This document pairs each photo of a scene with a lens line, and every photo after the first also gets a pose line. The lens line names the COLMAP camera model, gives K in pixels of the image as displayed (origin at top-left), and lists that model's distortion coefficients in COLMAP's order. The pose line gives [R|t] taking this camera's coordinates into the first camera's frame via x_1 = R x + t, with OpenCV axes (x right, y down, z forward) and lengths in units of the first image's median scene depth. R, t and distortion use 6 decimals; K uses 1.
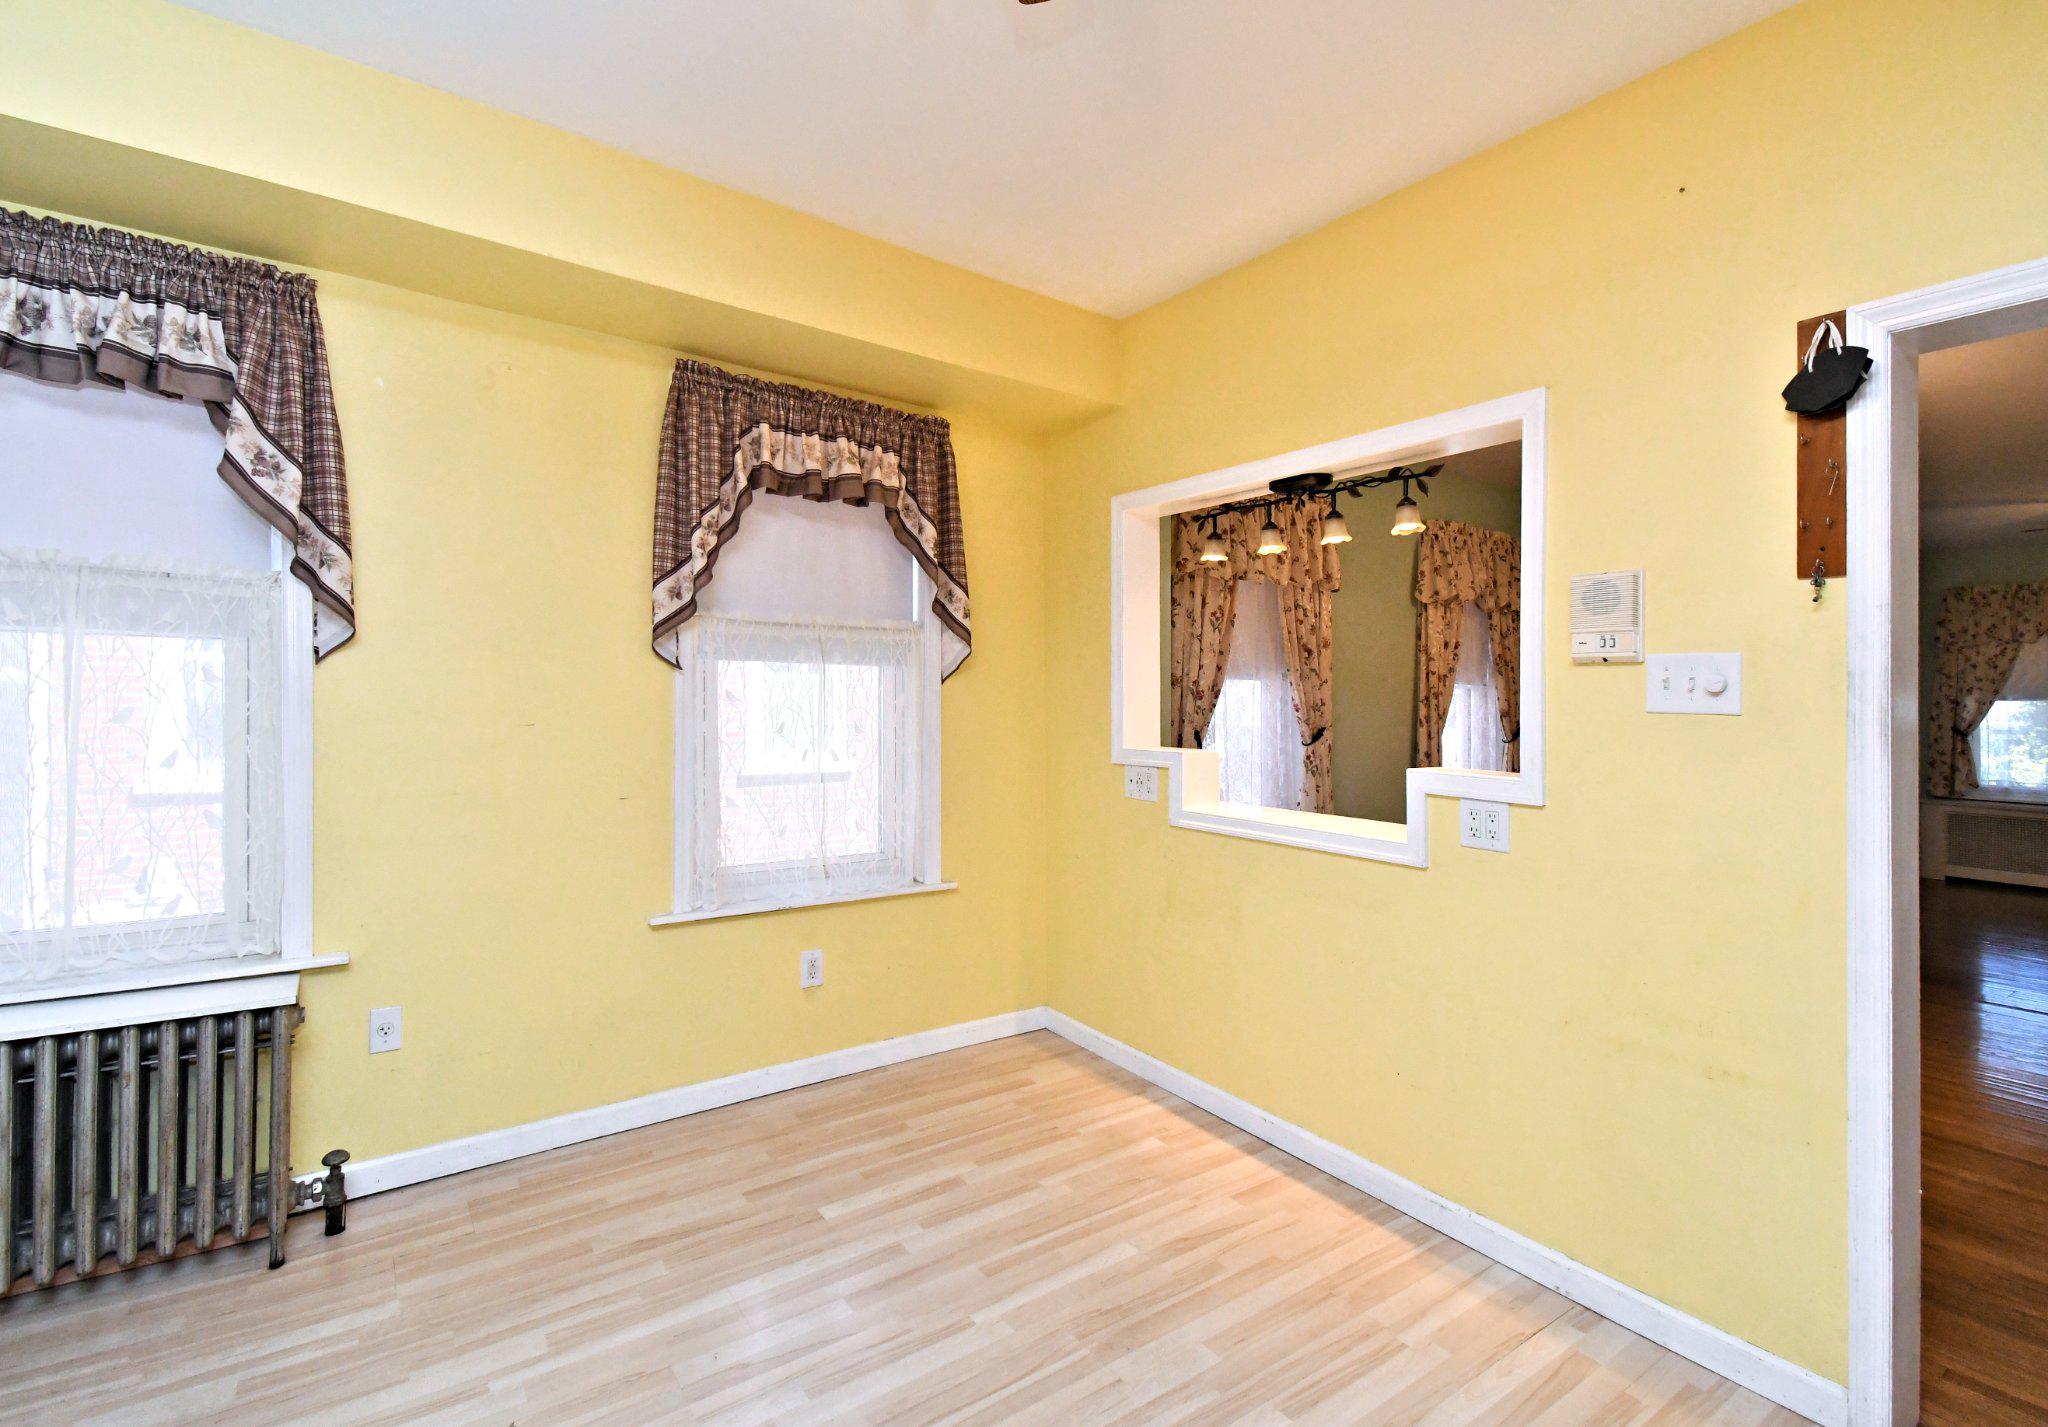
lens RADIAL K [[956.0, 0, 1046.3], [0, 956.0, 689.1], [0, 0, 1]] dist [0.035768, -0.025970]
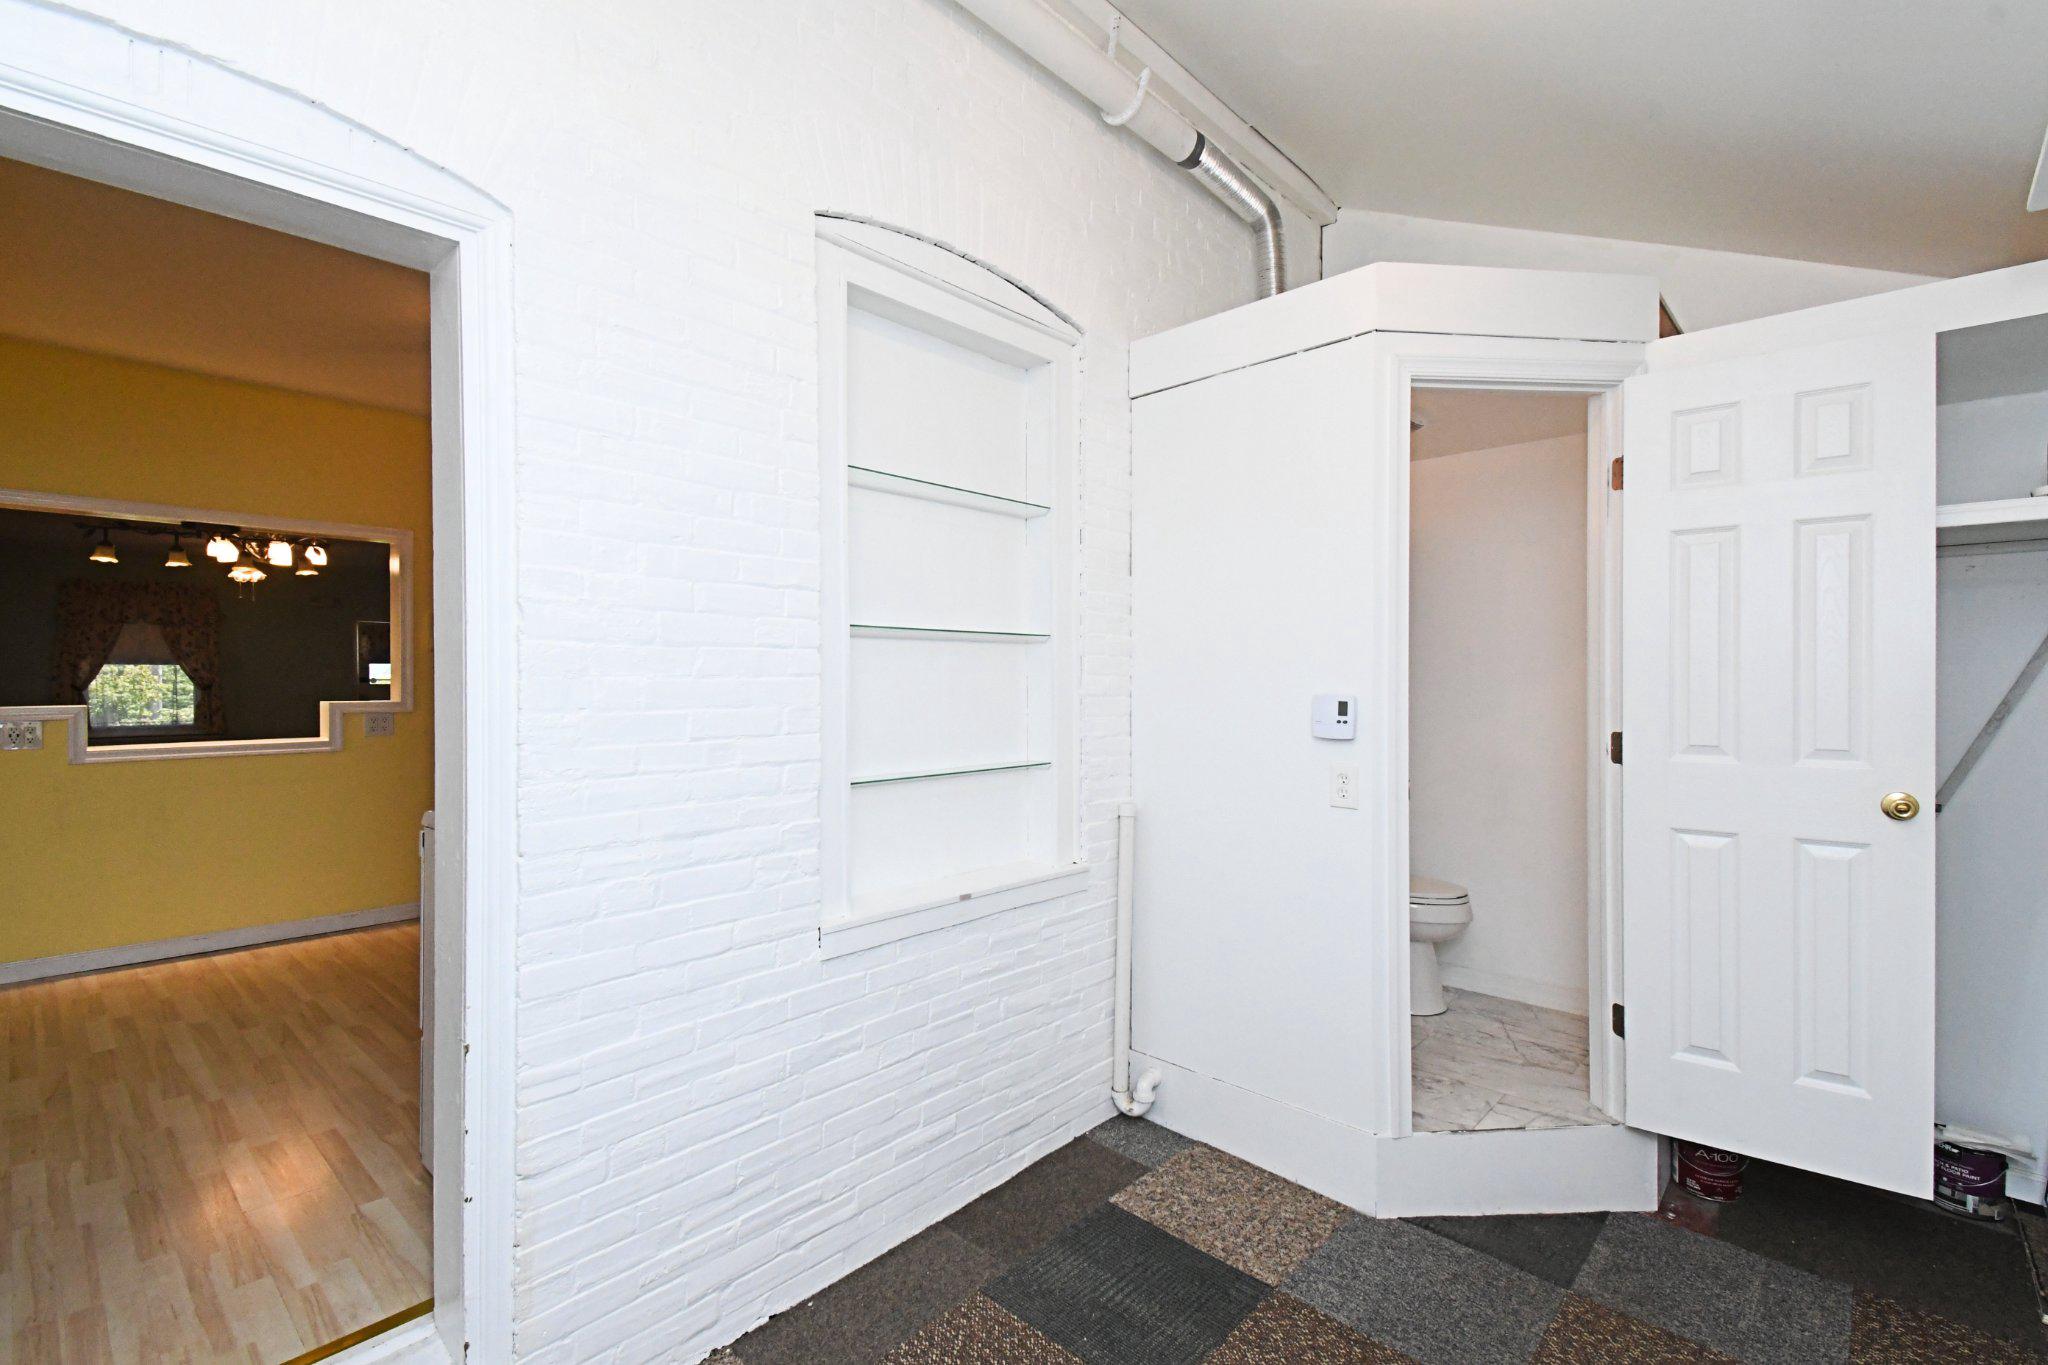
lens RADIAL K [[893.5, 0, 1024.0], [0, 893.5, 682.5], [0, 0, 1]] dist [0.032339, -0.020661]
pose [[-0.212754, -0.021706, 0.976865, -0.549302], [-0.015226, 0.999705, 0.018898, -0.006322], [-0.976987, -0.010853, -0.213021, 0.002219]]
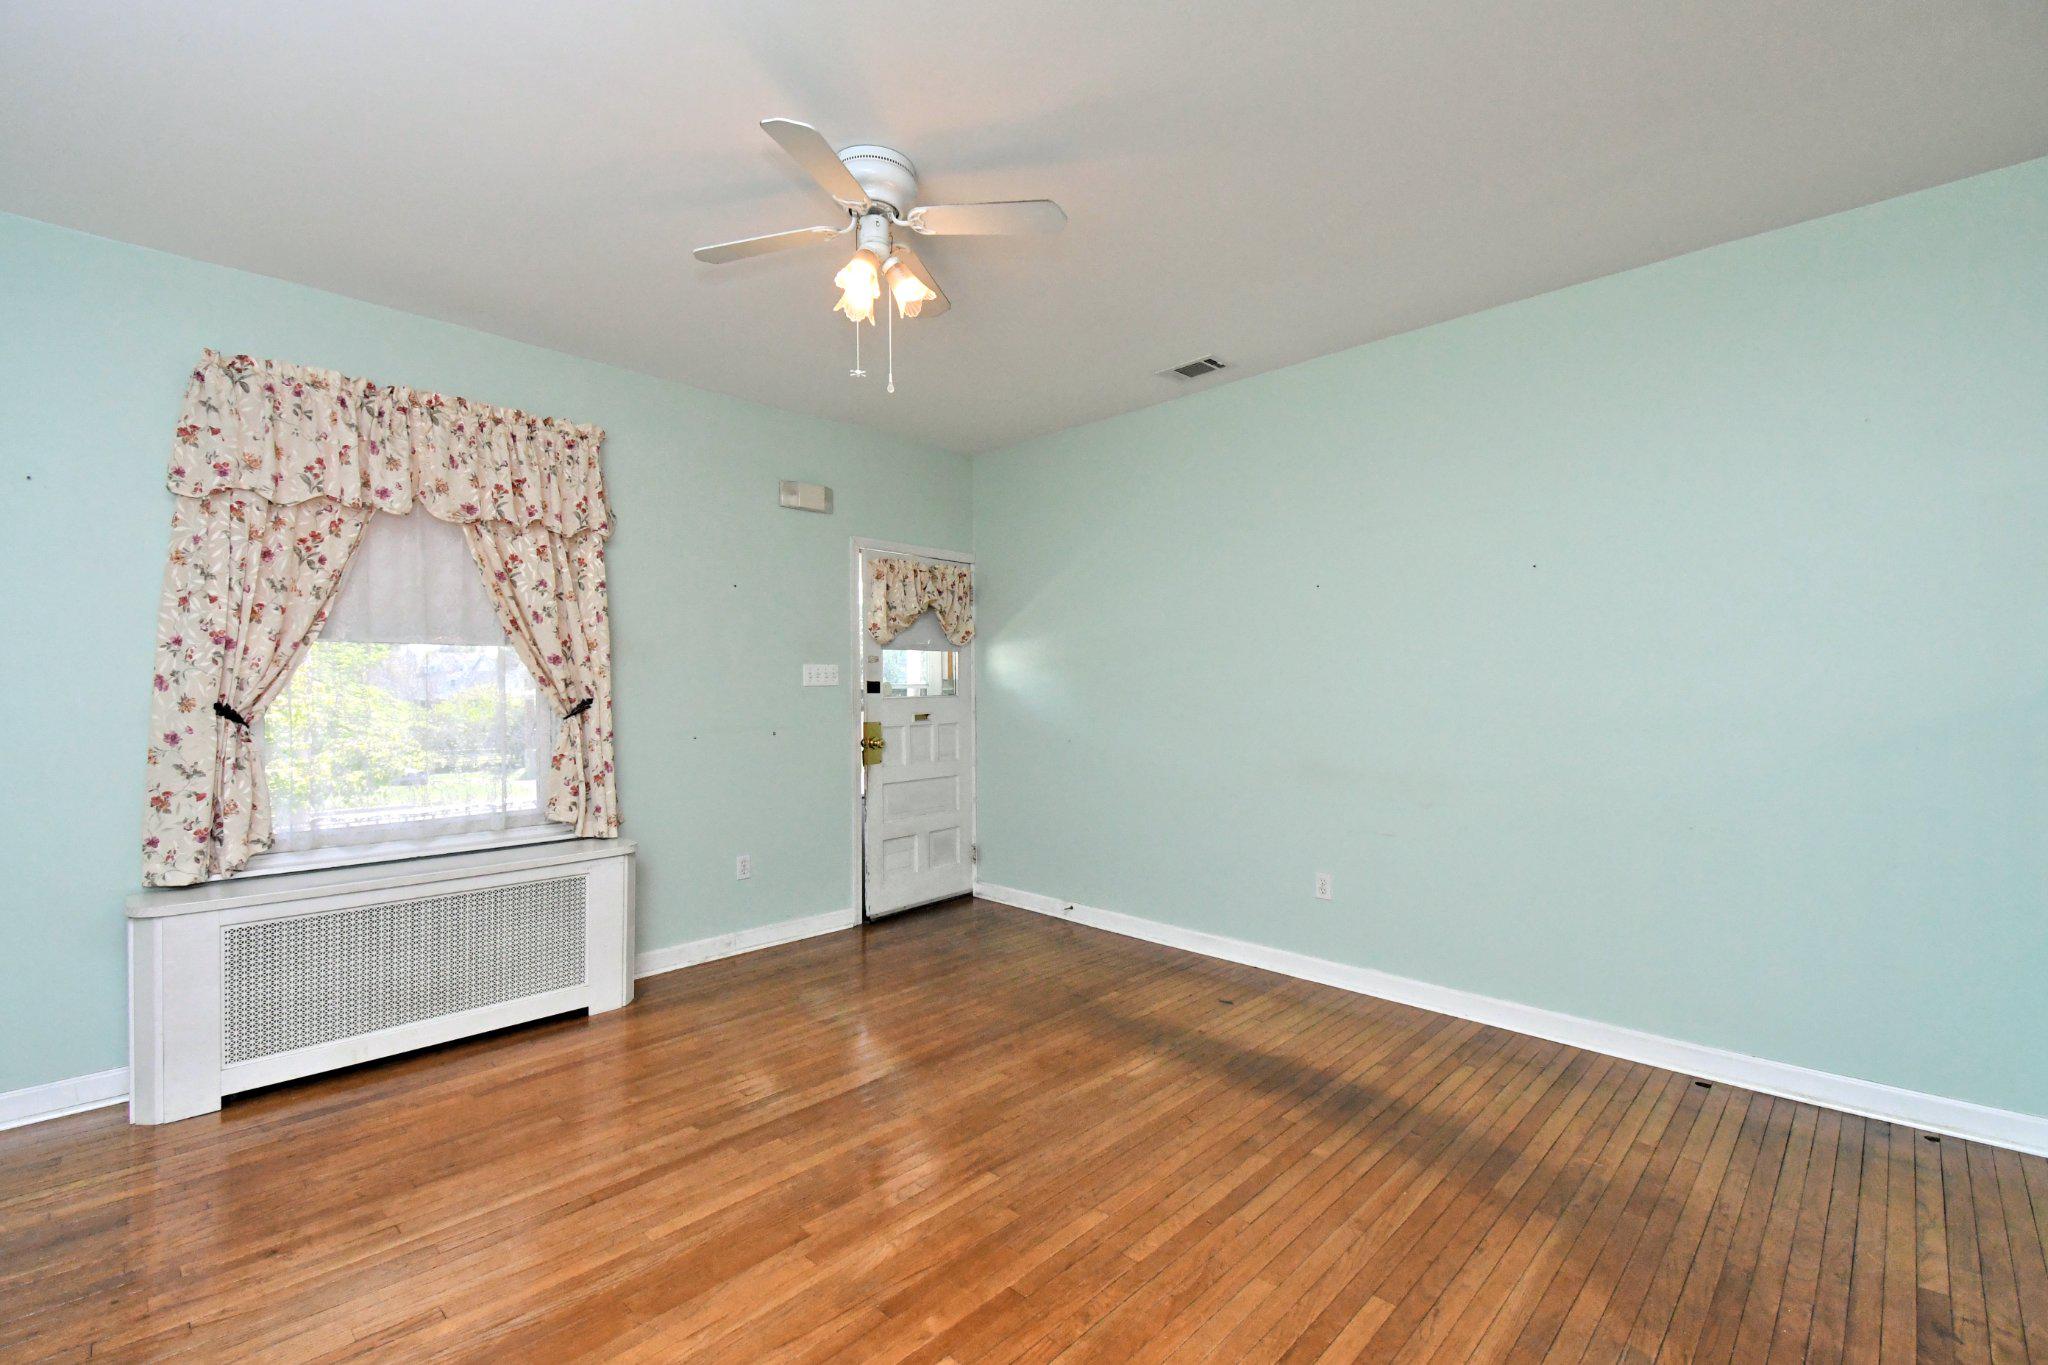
lens RADIAL K [[862.9, 0, 1024.0], [0, 862.9, 682.5], [0, 0, 1]] dist [0.029872, -0.019375]
pose [[-0.163366, -0.014033, 0.986466, 0.552125], [-0.012216, 0.999851, 0.012201, 0.023395], [-0.986490, -0.010058, -0.163513, 0.761123]]
